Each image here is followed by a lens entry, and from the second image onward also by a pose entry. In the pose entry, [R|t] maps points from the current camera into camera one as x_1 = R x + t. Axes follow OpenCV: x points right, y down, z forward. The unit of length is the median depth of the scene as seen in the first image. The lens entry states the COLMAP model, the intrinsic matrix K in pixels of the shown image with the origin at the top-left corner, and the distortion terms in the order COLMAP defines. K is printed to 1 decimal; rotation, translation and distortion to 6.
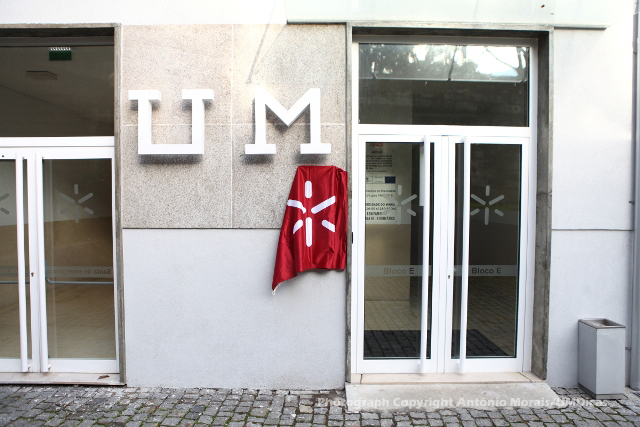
lens RADIAL K [[438.7, 0, 320.0], [0, 438.7, 213.5], [0, 0, 1]] dist [-0.112753, 0.081729]
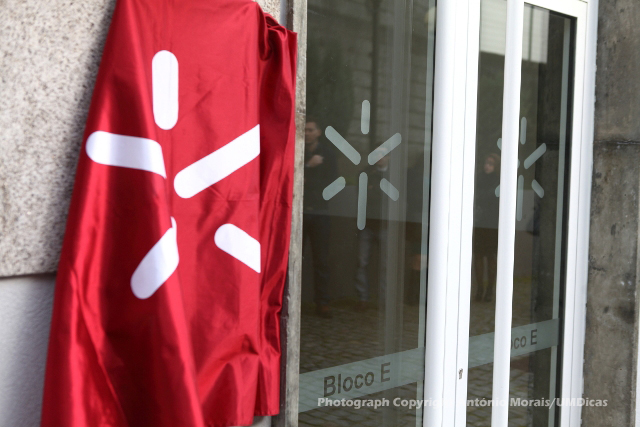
lens RADIAL K [[847.2, 0, 320.0], [0, 847.2, 230.0], [0, 0, 1]] dist [0.135871, -0.002210]
pose [[0.705887, -0.040744, 0.707151, -0.281720], [0.017120, 0.999034, 0.040472, 0.000597], [-0.708117, -0.016462, 0.705903, 0.627231]]
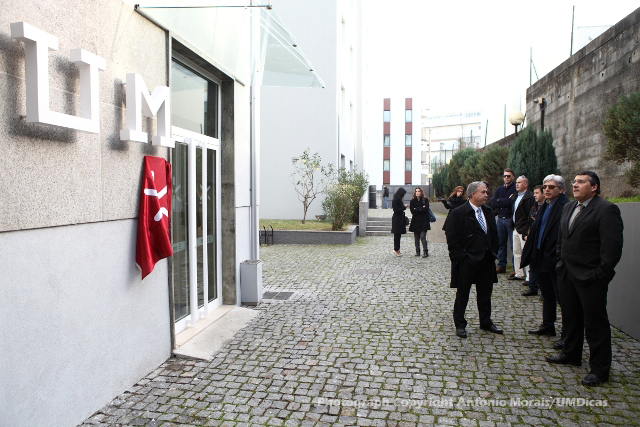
lens RADIAL K [[438.7, 0, 320.0], [0, 438.7, 213.5], [0, 0, 1]] dist [-0.112753, 0.081729]
pose [[0.171484, -0.055372, 0.983630, -0.978199], [0.038663, 0.998028, 0.049442, -0.006631], [-0.984428, 0.029551, 0.173287, 0.421932]]
